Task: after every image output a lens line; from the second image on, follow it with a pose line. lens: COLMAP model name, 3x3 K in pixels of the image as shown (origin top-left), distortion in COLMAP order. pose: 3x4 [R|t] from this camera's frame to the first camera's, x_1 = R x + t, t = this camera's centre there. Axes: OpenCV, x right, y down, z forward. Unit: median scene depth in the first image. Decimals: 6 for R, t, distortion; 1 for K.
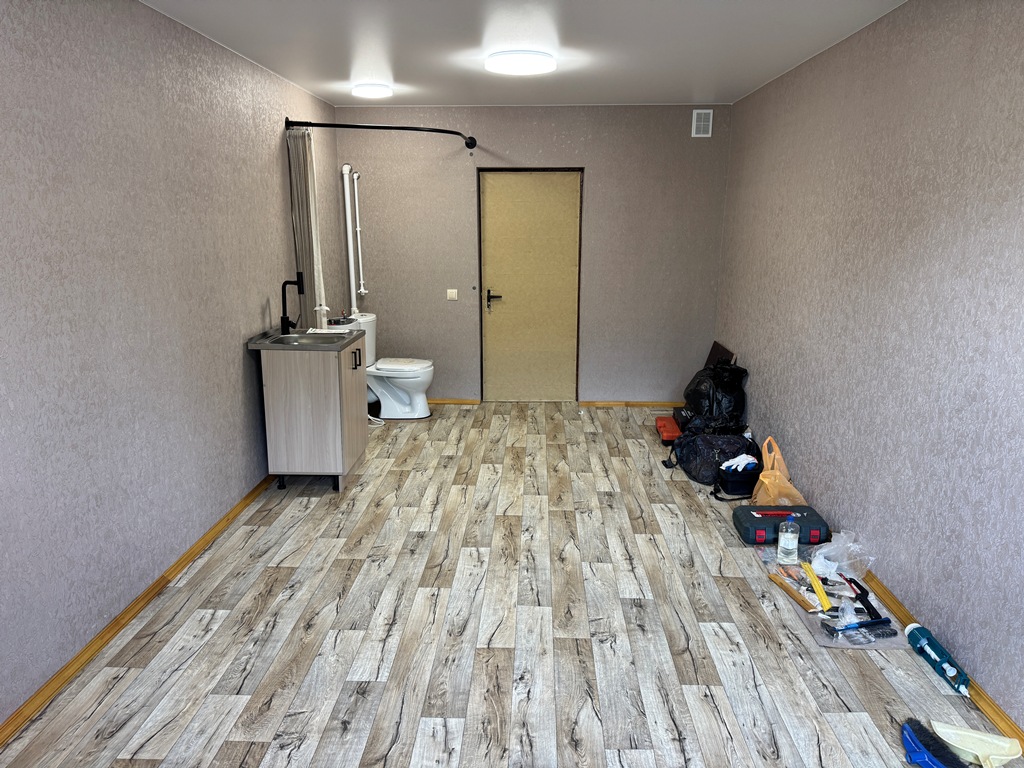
lens RADIAL K [[722.5, 0, 517.1], [0, 722.5, 386.6], [0, 0, 1]] dist [0.035037, -0.044593]
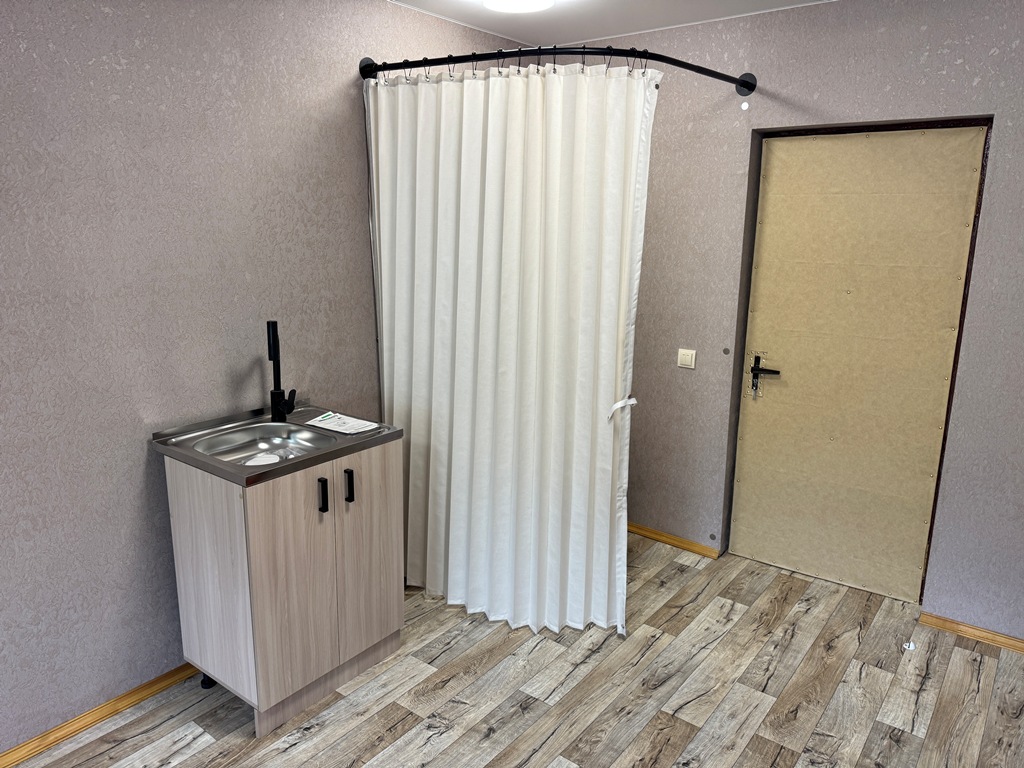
lens RADIAL K [[722.5, 0, 510.1], [0, 722.5, 381.3], [0, 0, 1]] dist [0.035037, -0.044593]
pose [[0.811081, 0.133454, -0.569506, 0.168442], [-0.137726, 0.989823, 0.035802, -0.151100], [0.568488, 0.049397, 0.821207, 0.619995]]
